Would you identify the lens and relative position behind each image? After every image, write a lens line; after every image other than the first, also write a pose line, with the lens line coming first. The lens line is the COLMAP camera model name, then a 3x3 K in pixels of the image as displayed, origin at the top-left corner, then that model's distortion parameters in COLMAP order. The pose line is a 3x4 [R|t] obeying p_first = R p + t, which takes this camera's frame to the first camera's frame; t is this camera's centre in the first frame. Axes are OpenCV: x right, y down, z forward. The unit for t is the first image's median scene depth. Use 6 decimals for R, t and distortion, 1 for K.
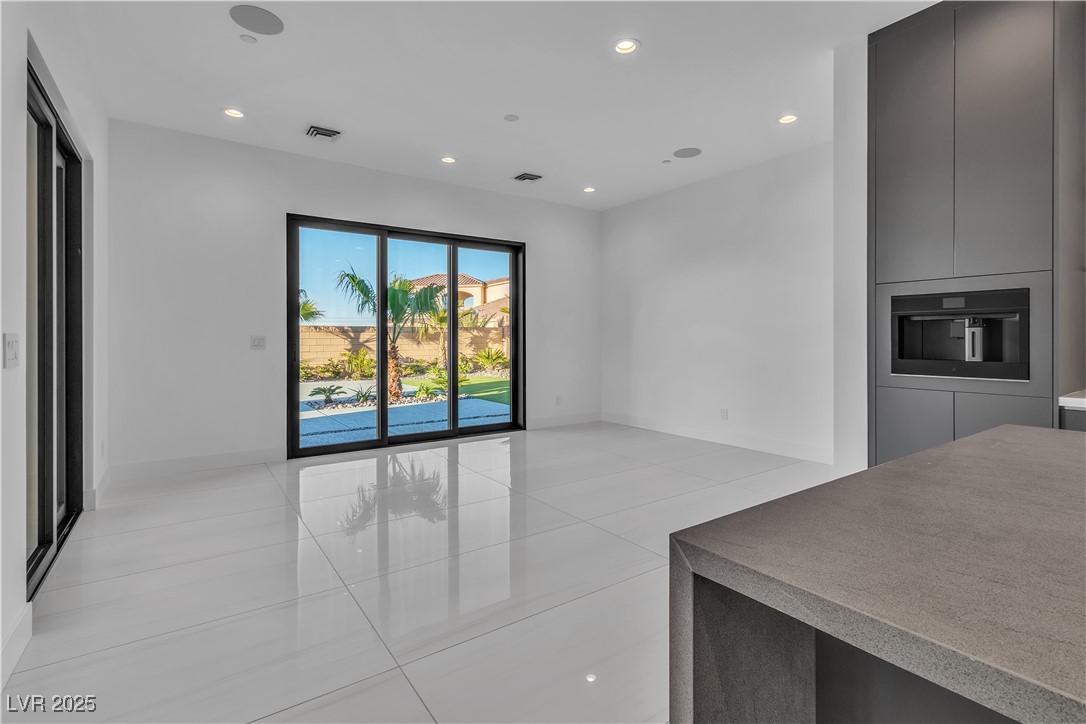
lens RADIAL K [[506.5, 0, 533.5], [0, 506.5, 340.0], [0, 0, 1]] dist [-0.001272, 0.000973]
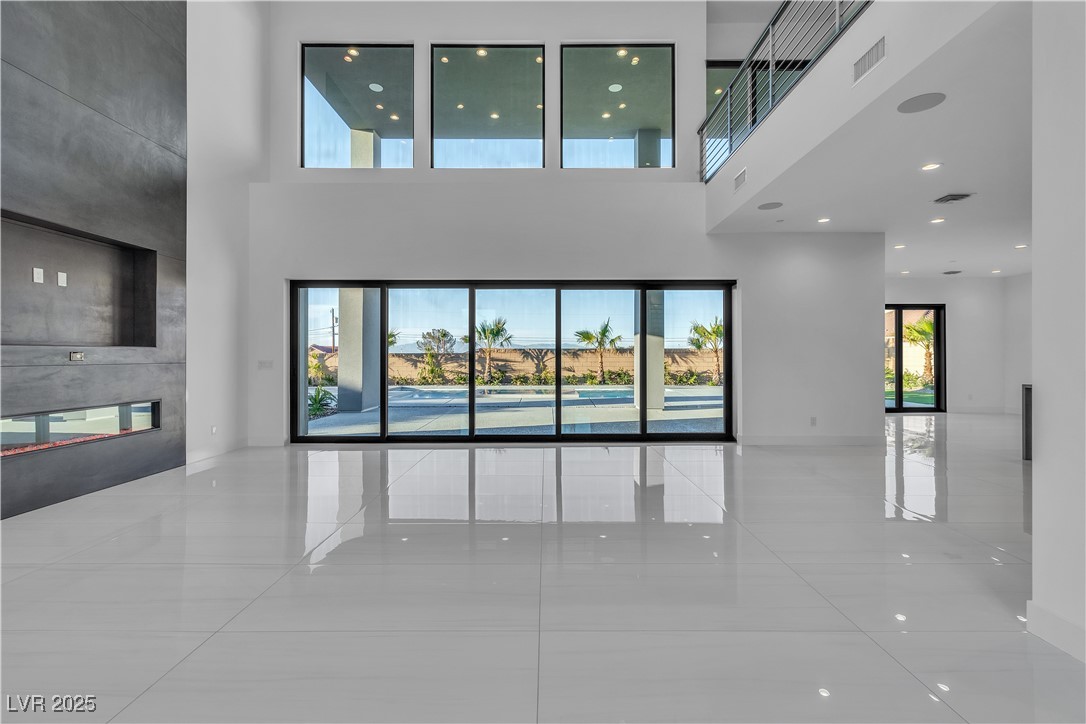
lens RADIAL K [[506.5, 0, 549.0], [0, 506.5, 357.2], [0, 0, 1]] dist [-0.001272, 0.000973]
pose [[0.833524, 0.002237, -0.552479, -0.253462], [-0.002493, 0.999997, 0.000289, -0.009240], [0.552478, 0.001137, 0.833527, -1.561304]]
